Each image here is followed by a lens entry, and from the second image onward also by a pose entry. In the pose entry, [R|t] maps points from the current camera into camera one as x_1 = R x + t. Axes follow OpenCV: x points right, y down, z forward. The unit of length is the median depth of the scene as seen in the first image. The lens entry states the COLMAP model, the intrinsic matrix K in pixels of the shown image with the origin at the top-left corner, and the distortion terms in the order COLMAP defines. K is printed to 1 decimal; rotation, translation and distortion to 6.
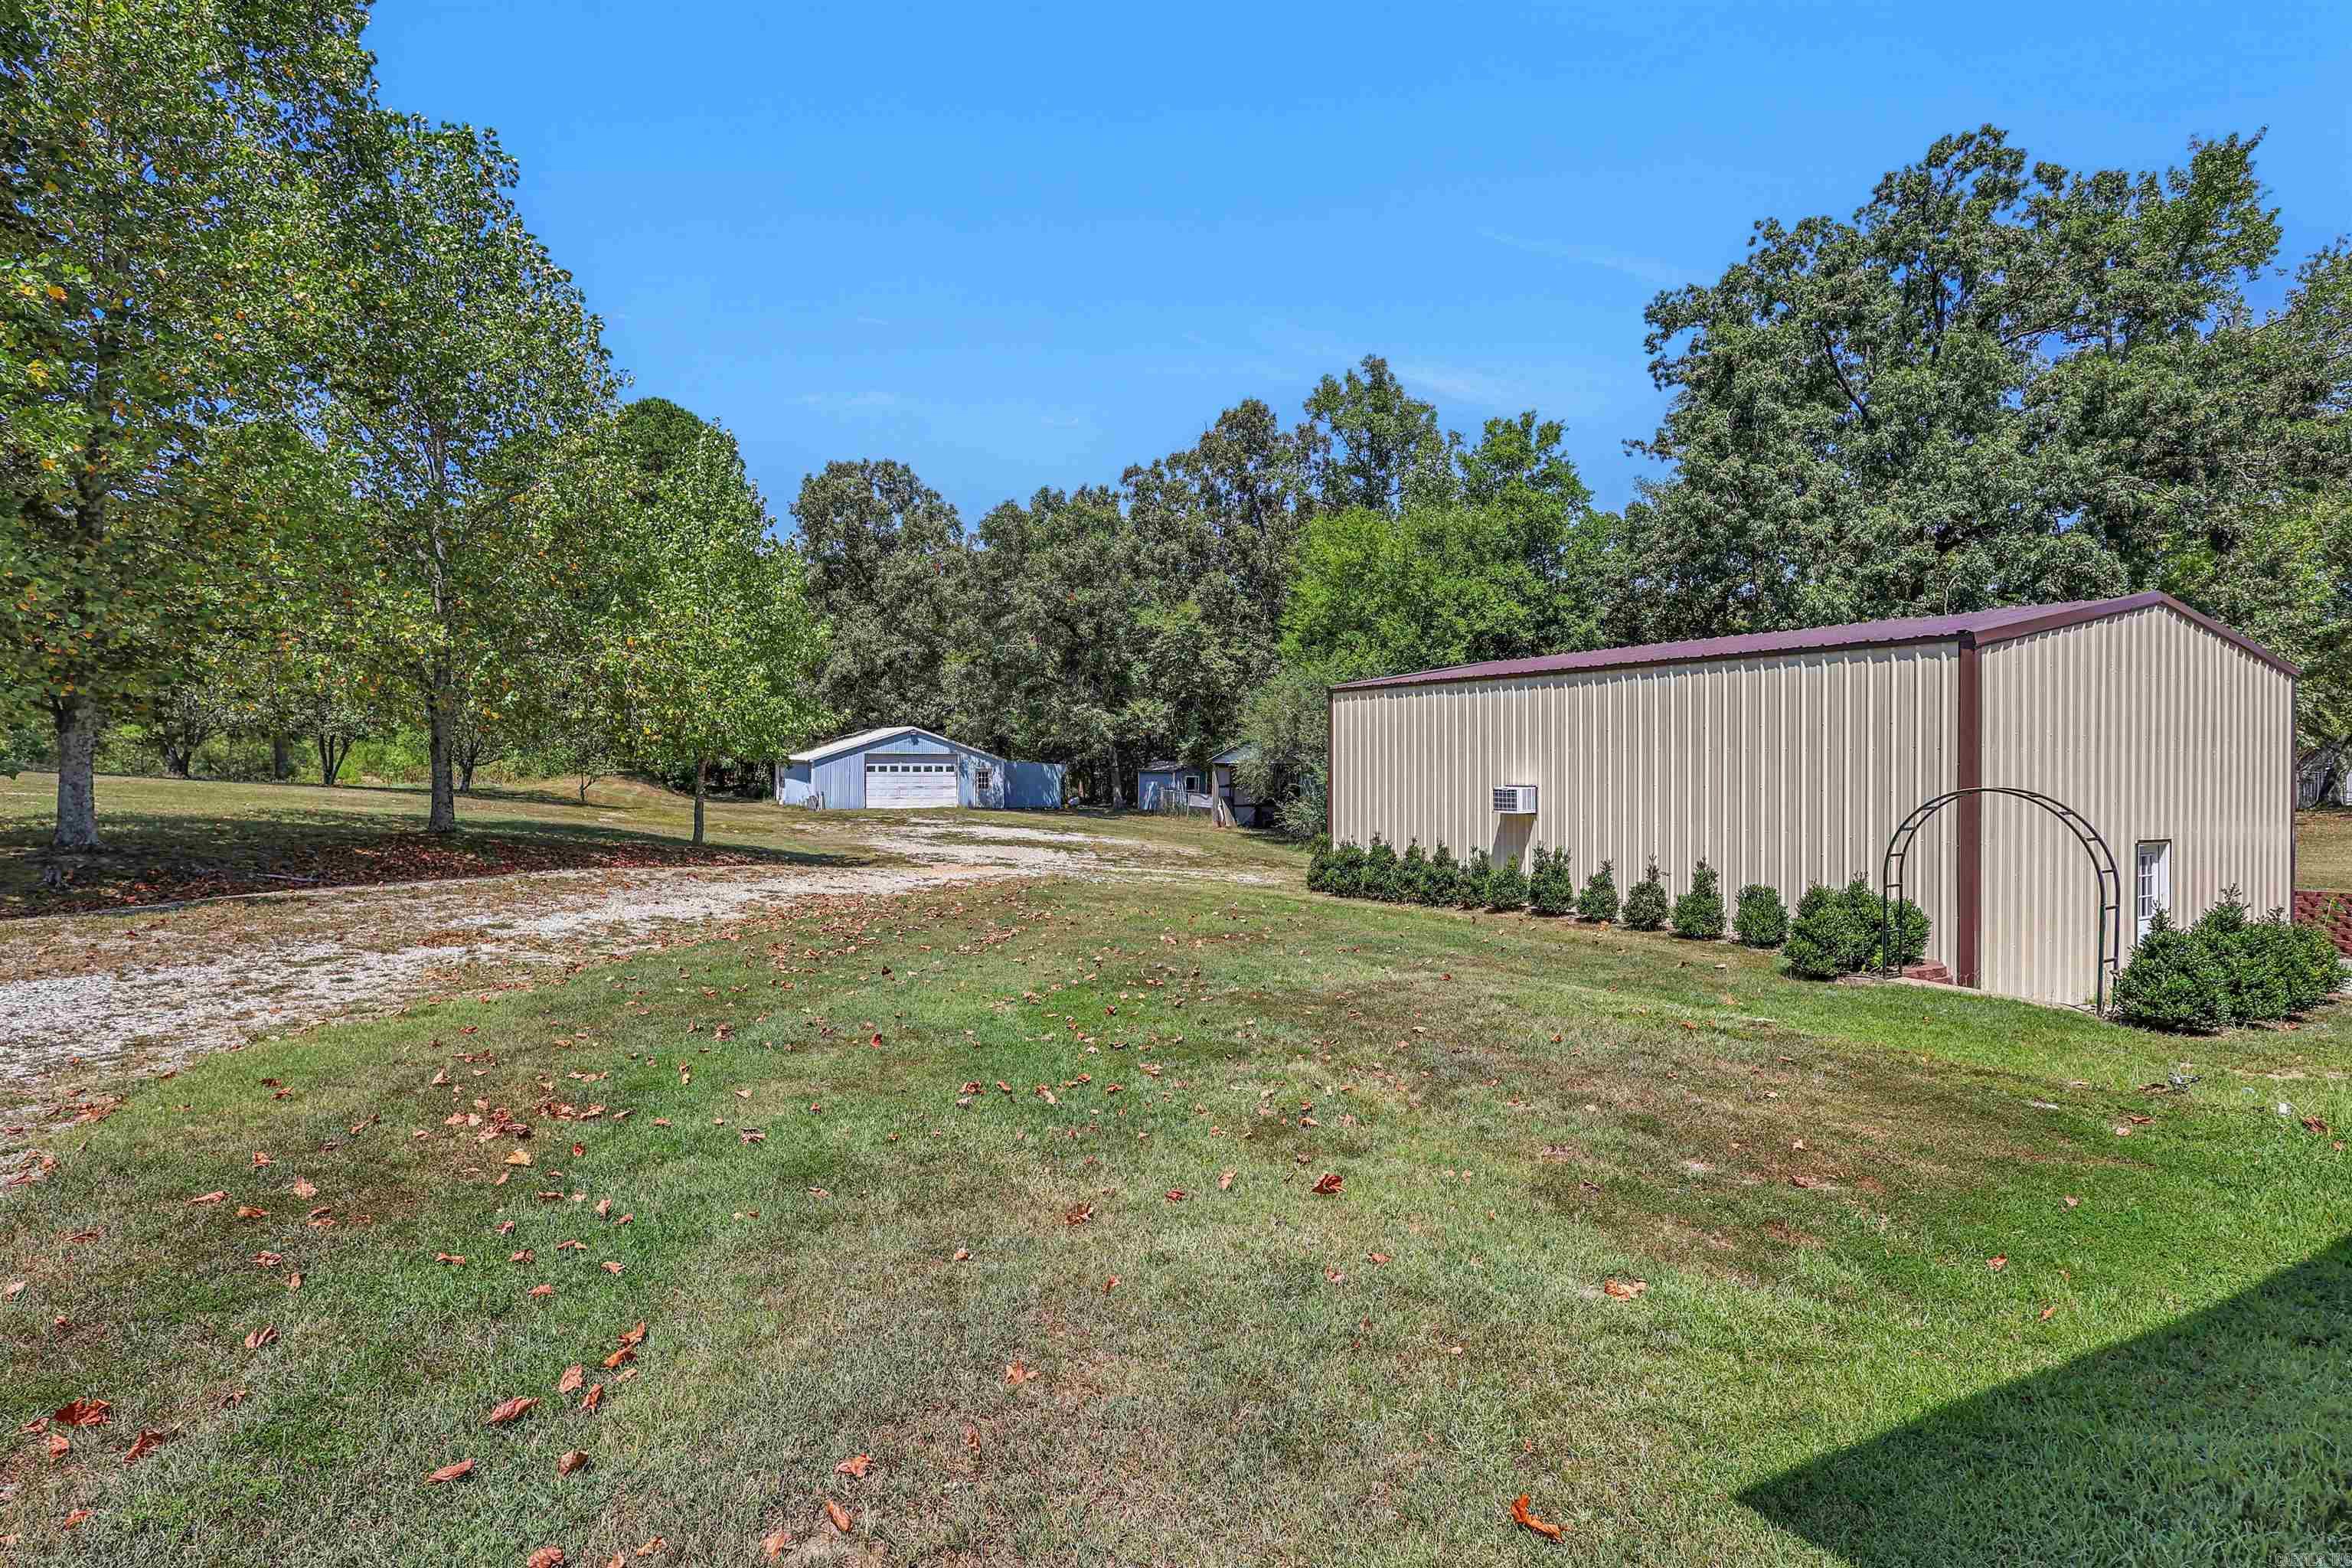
lens RADIAL K [[1086.2, 0, 1166.2], [0, 1086.2, 779.4], [0, 0, 1]] dist [0.002229, 0.001713]
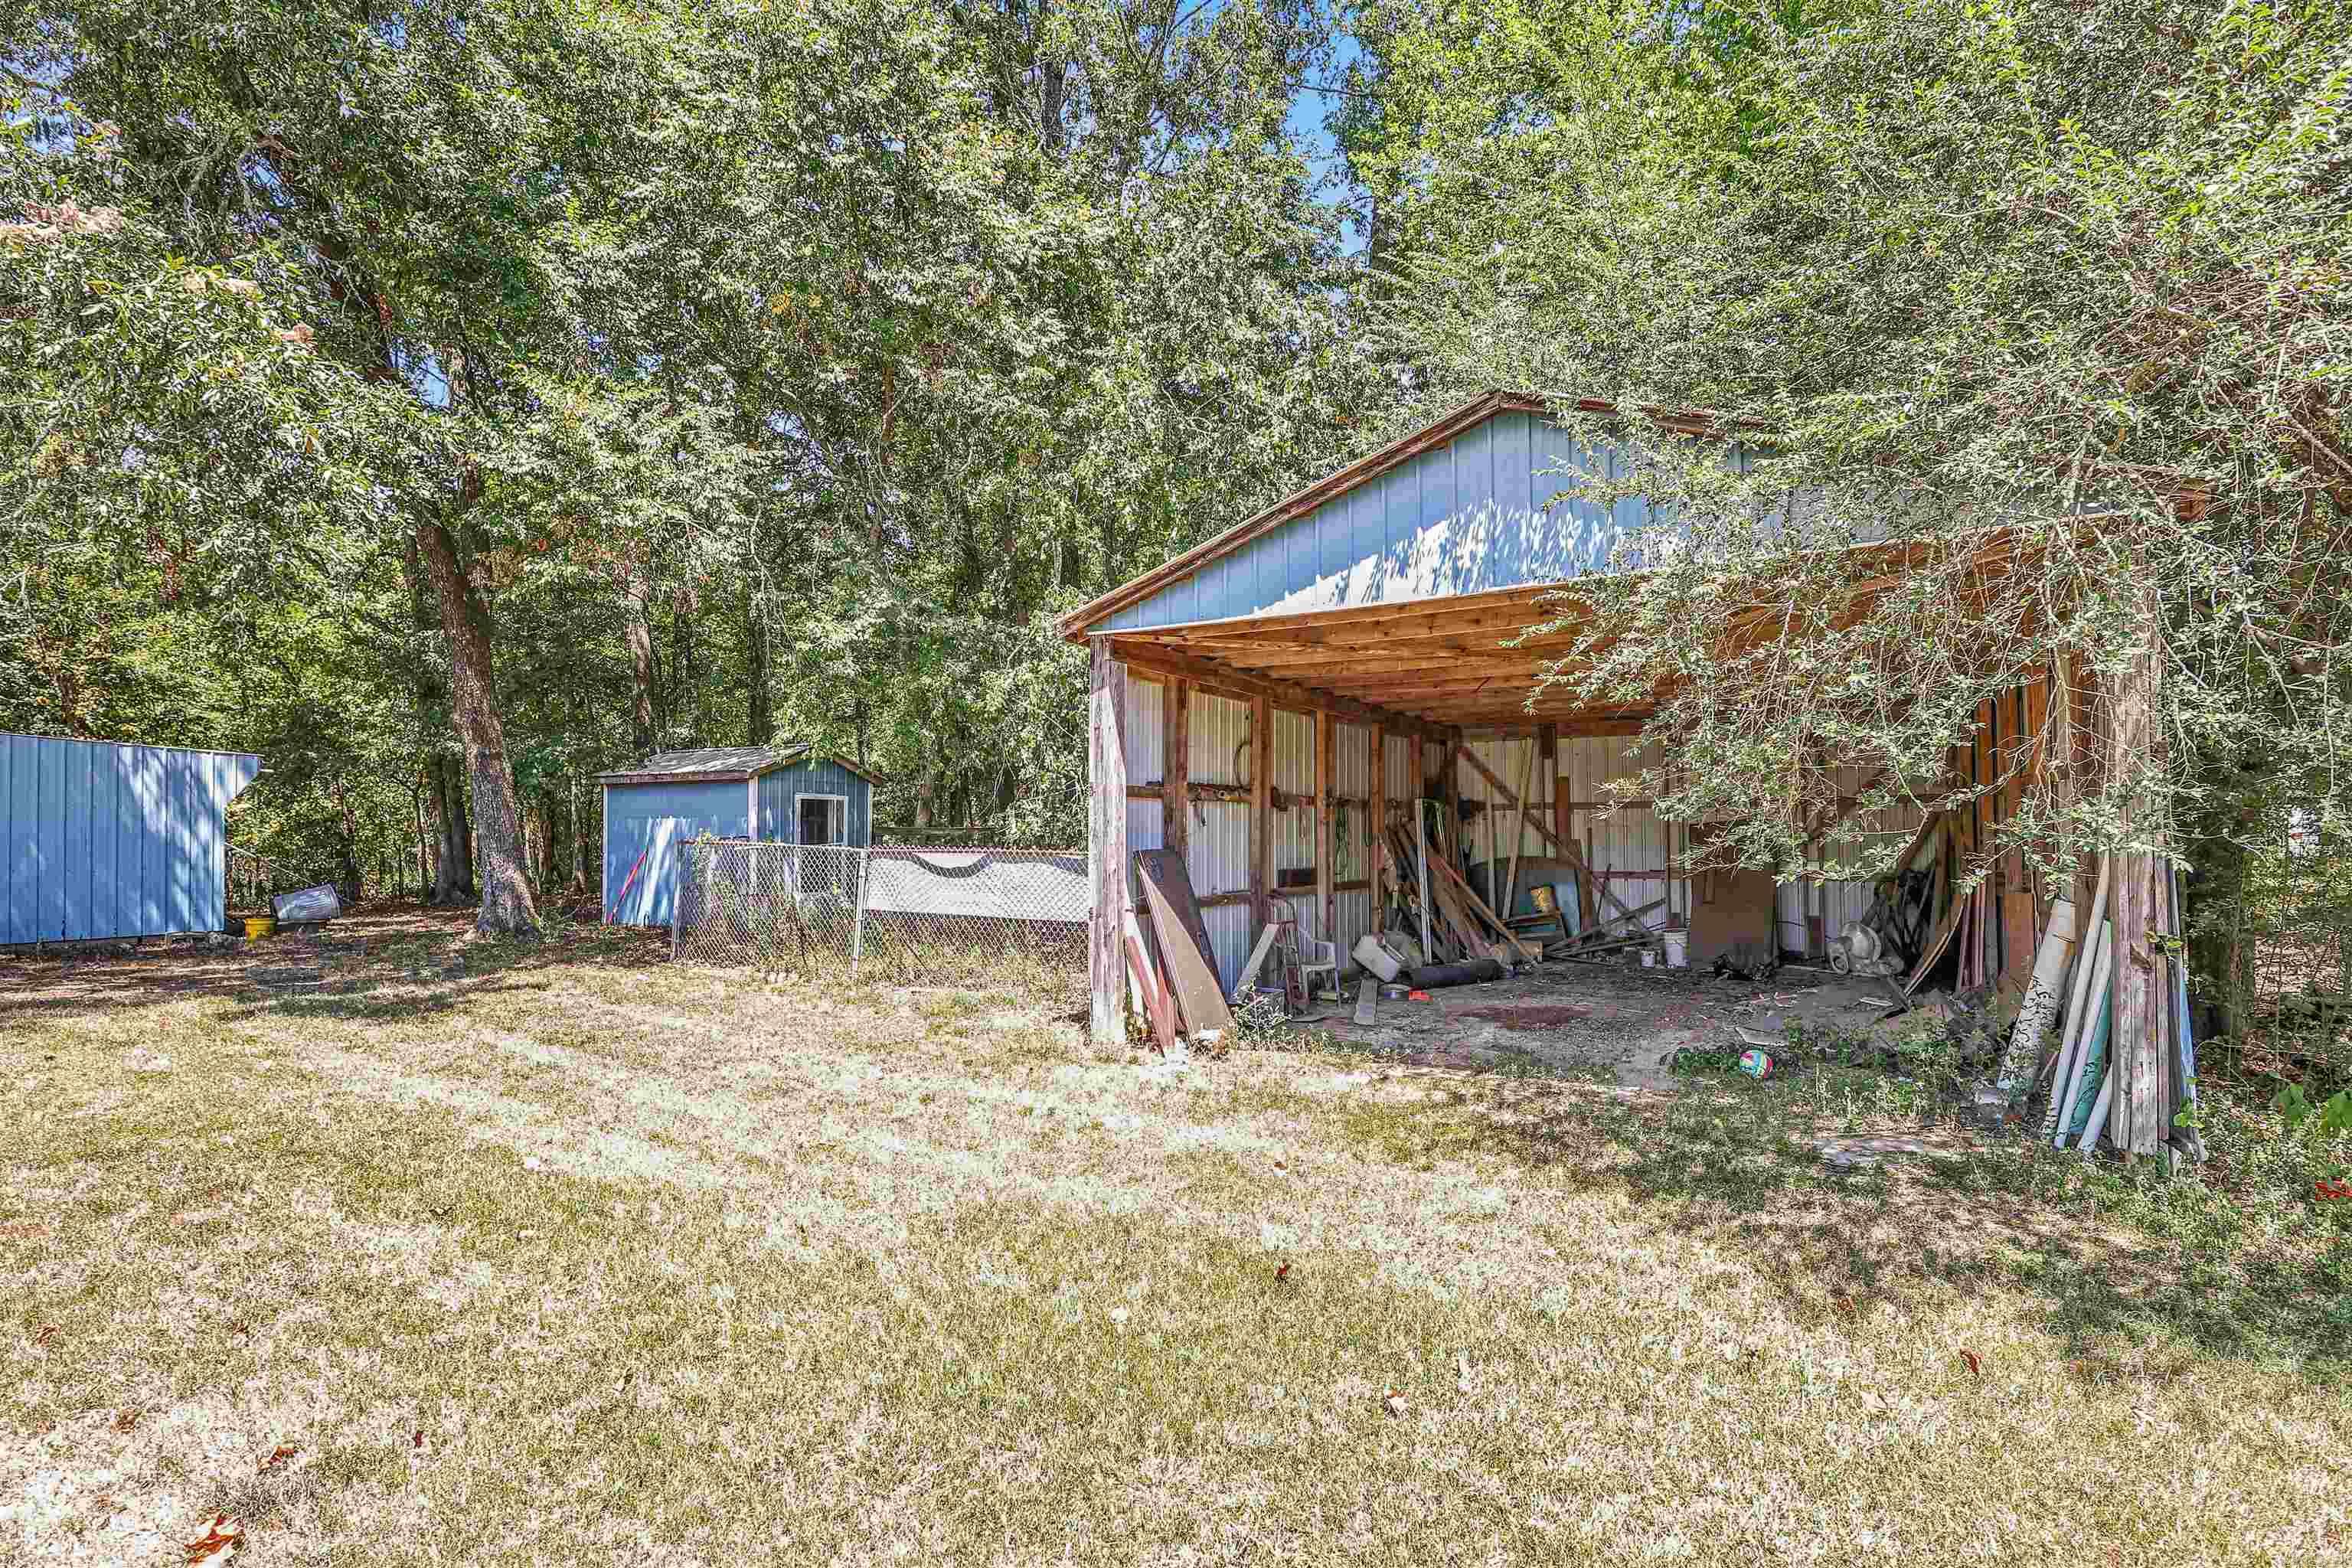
lens RADIAL K [[1073.3, 0, 1170.8], [0, 1073.3, 821.8], [0, 0, 1]] dist [-0.020371, 0.029617]
pose [[0.909650, -0.006003, 0.415332, -0.011788], [0.020845, 0.999295, -0.031212, 0.017612], [-0.414852, 0.037050, 0.909134, 0.915822]]
